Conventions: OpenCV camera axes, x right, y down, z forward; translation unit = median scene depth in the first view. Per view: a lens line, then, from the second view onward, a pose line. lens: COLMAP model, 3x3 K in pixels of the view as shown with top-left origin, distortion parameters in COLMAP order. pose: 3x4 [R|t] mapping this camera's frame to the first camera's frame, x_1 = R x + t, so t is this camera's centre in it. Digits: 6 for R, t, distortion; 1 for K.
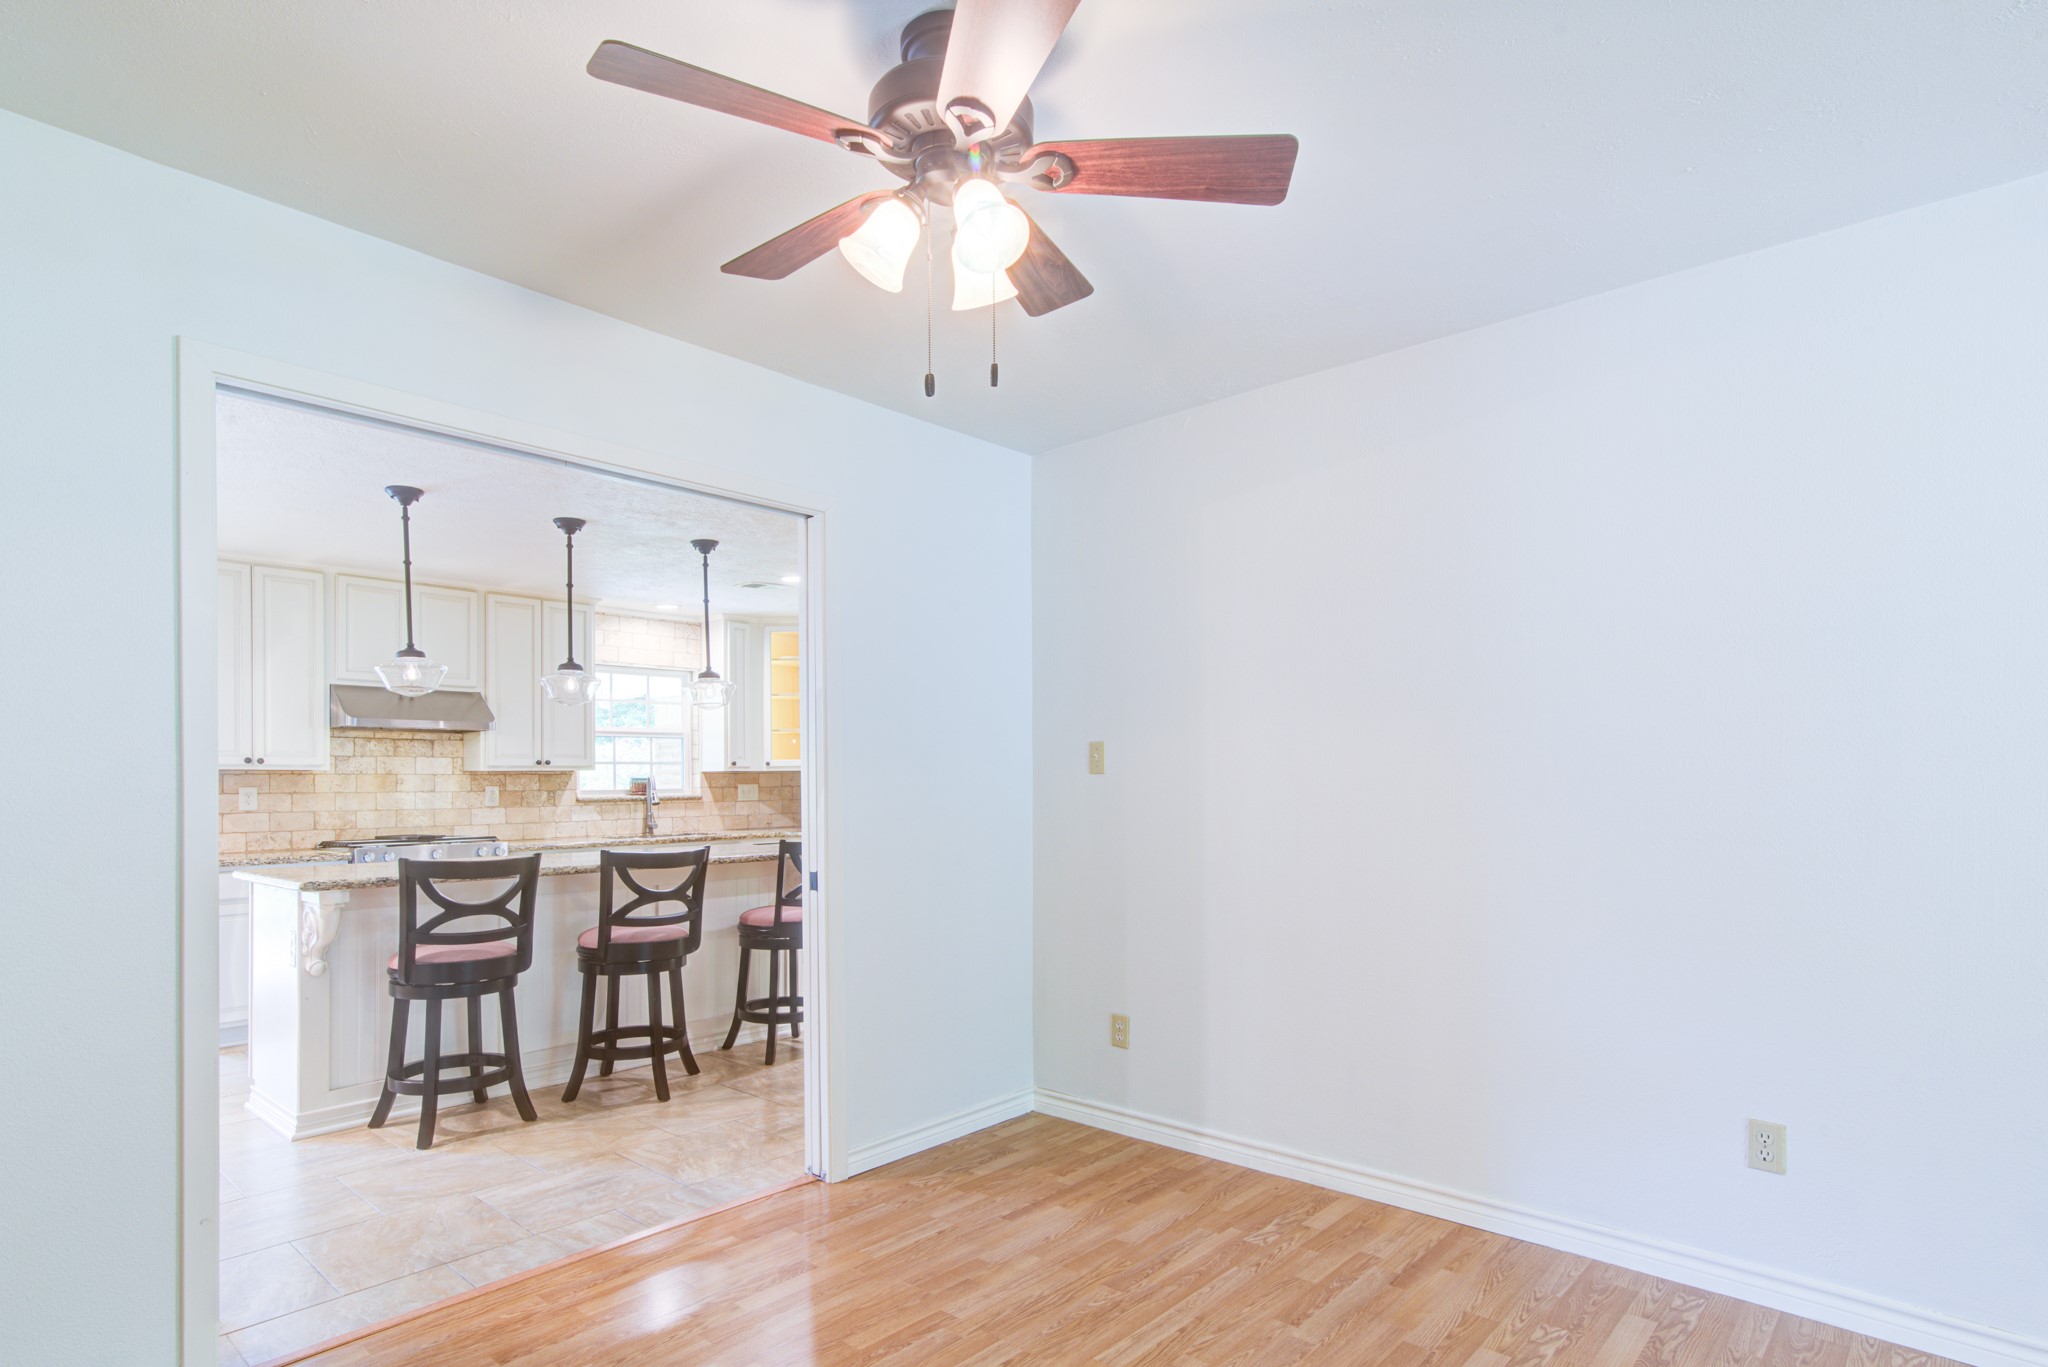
lens RADIAL K [[1070.2, 0, 1033.9], [0, 1070.2, 772.7], [0, 0, 1]] dist [-0.003780, -0.000056]
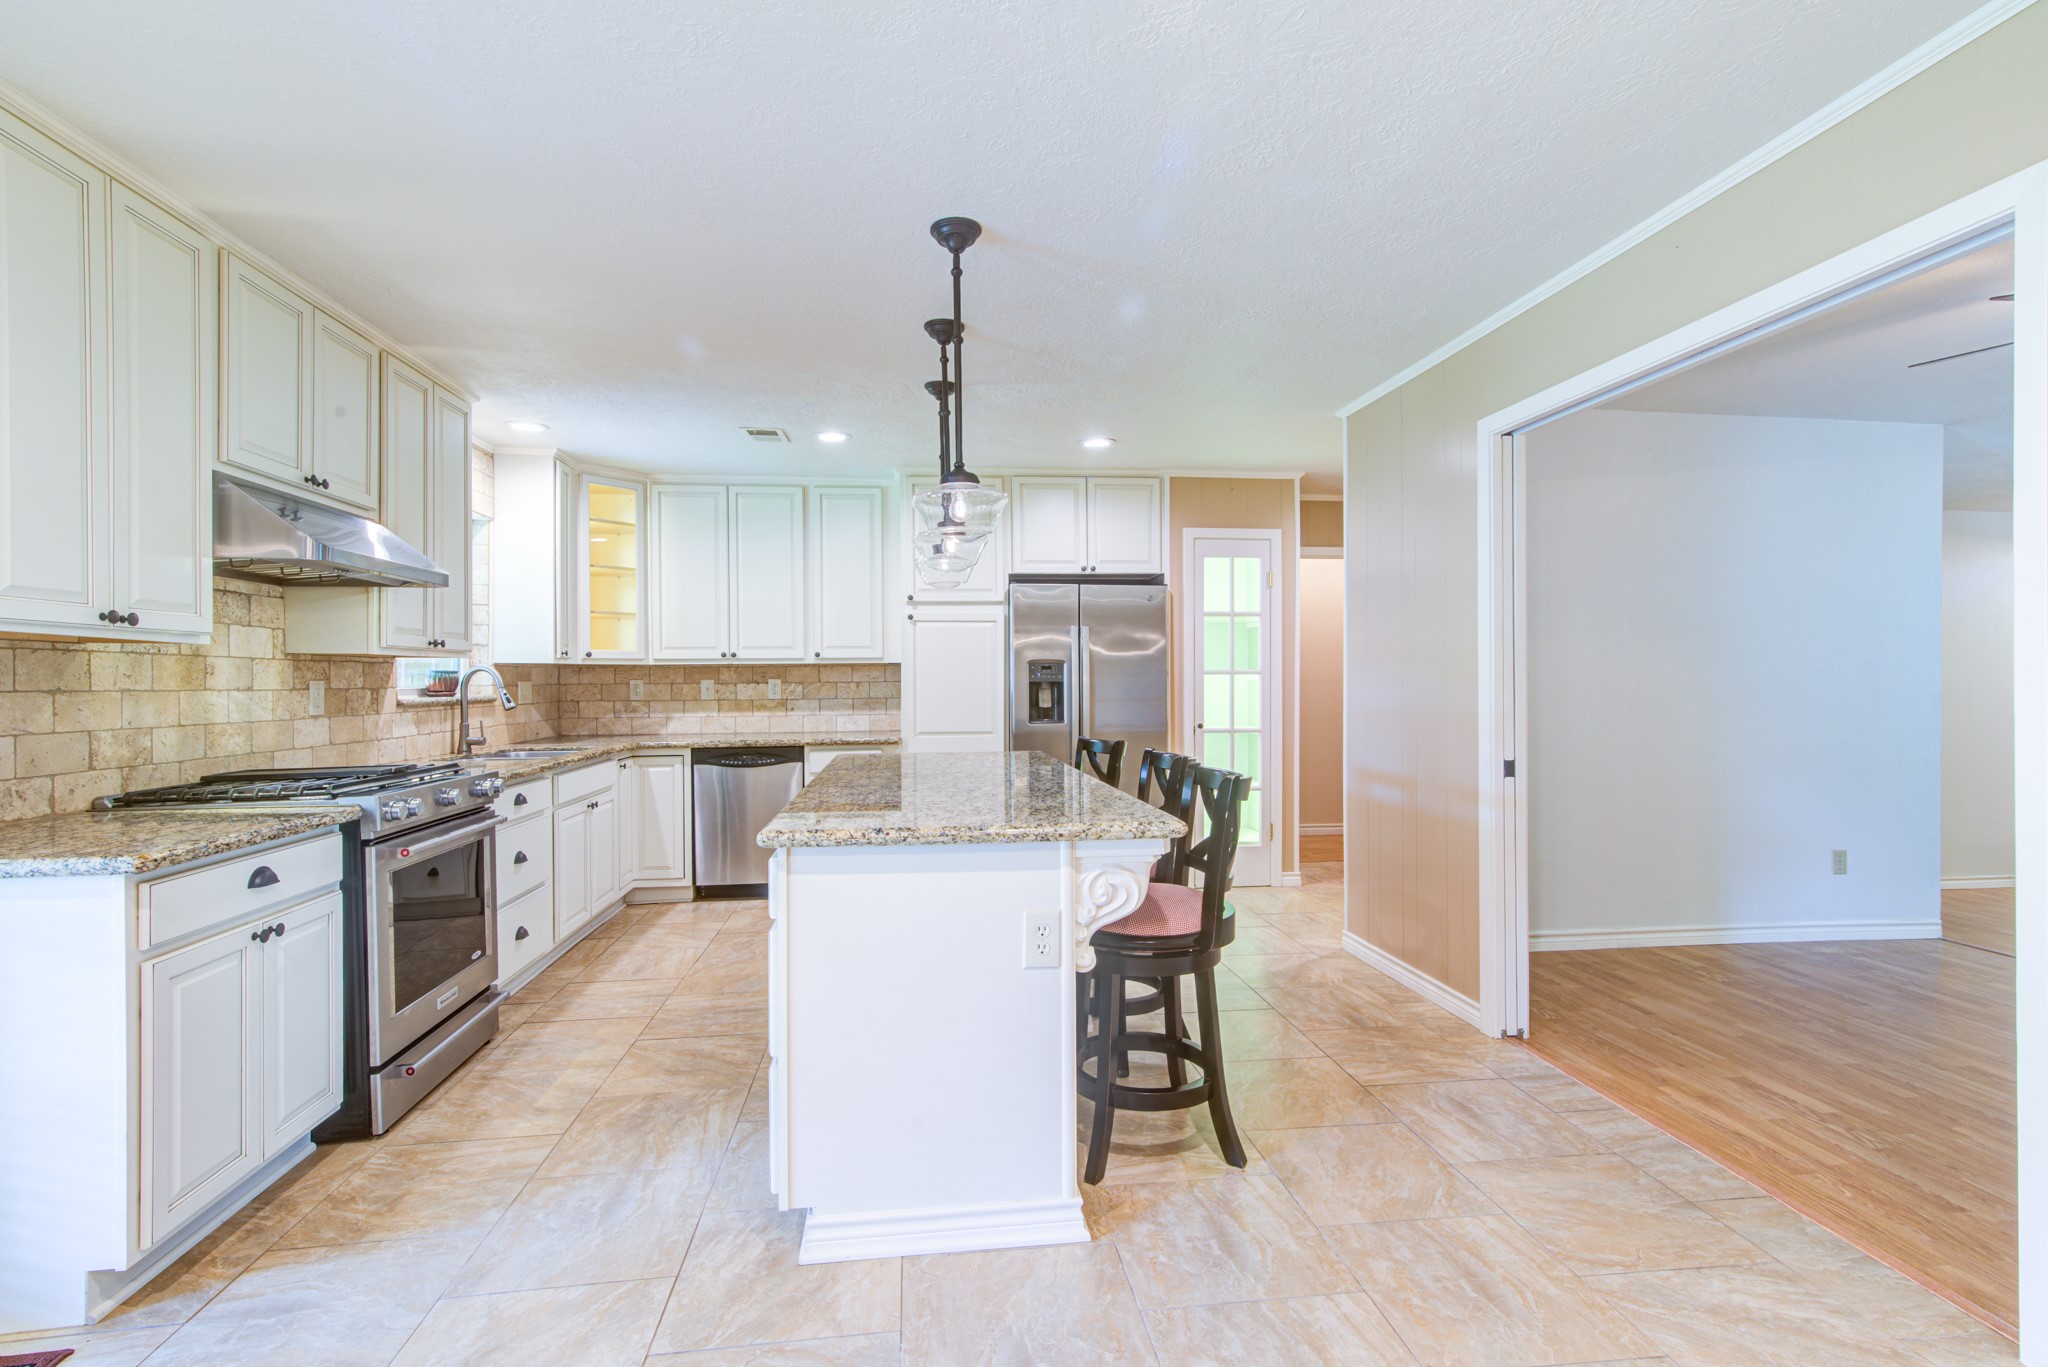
lens RADIAL K [[946.5, 0, 1020.5], [0, 946.5, 680.5], [0, 0, 1]] dist [0.001411, 0.000614]
pose [[0.660992, 0.007373, 0.750357, -0.690413], [-0.008902, 0.999958, -0.001984, 0.010934], [-0.750340, -0.005368, 0.661030, 0.404673]]
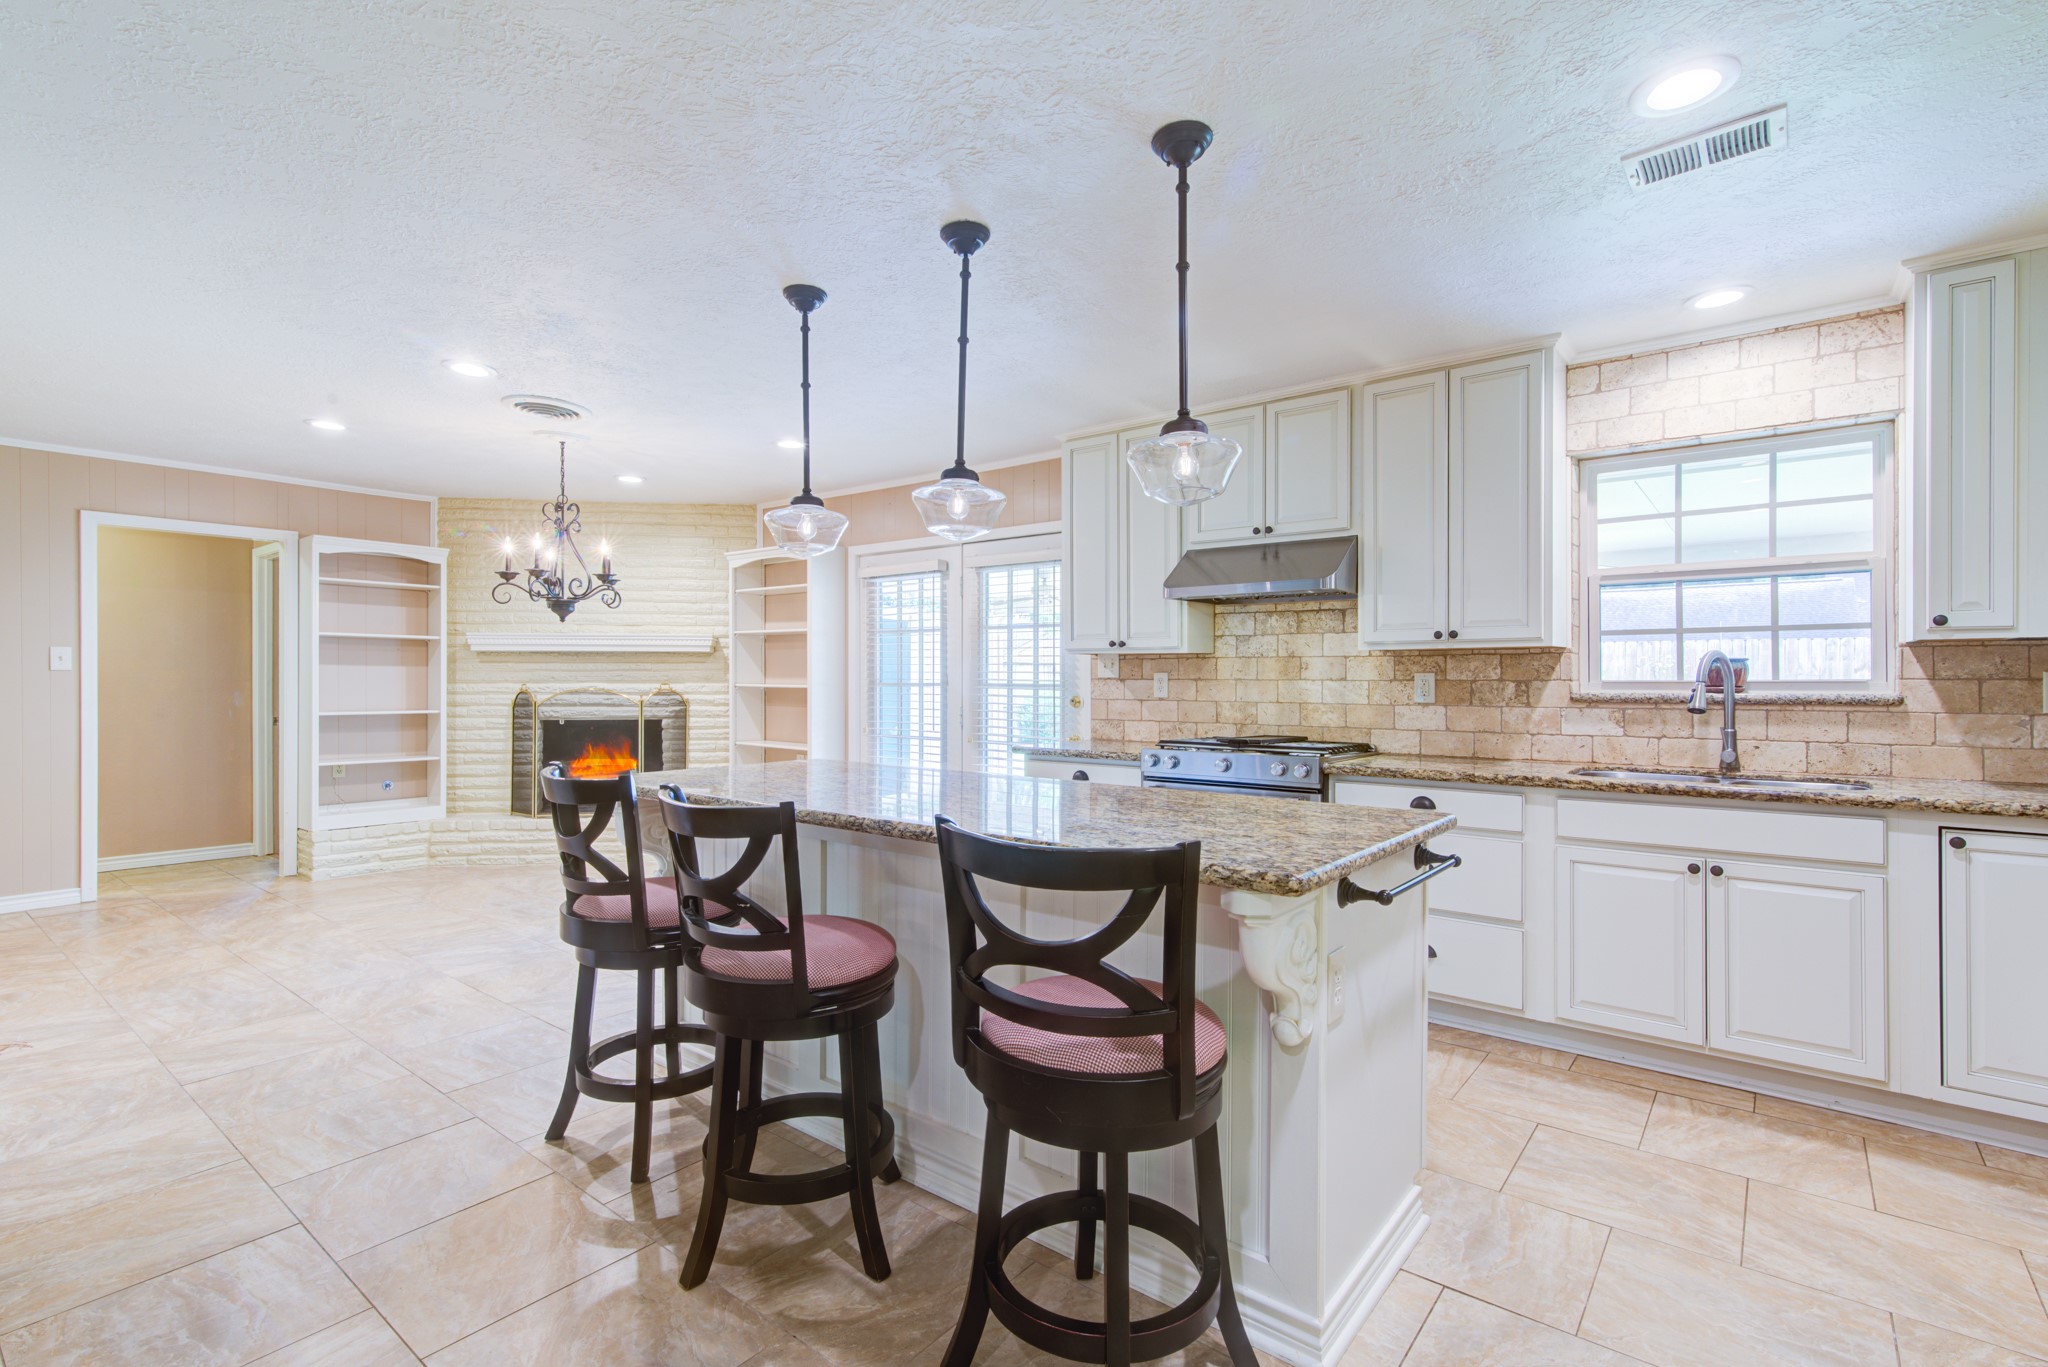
lens RADIAL K [[946.5, 0, 1020.5], [0, 946.5, 680.5], [0, 0, 1]] dist [0.001411, 0.000614]
pose [[0.054486, 0.013562, -0.998422, 0.074785], [0.009349, 0.999857, 0.014091, 0.007092], [0.998471, -0.010102, 0.054351, 0.772837]]
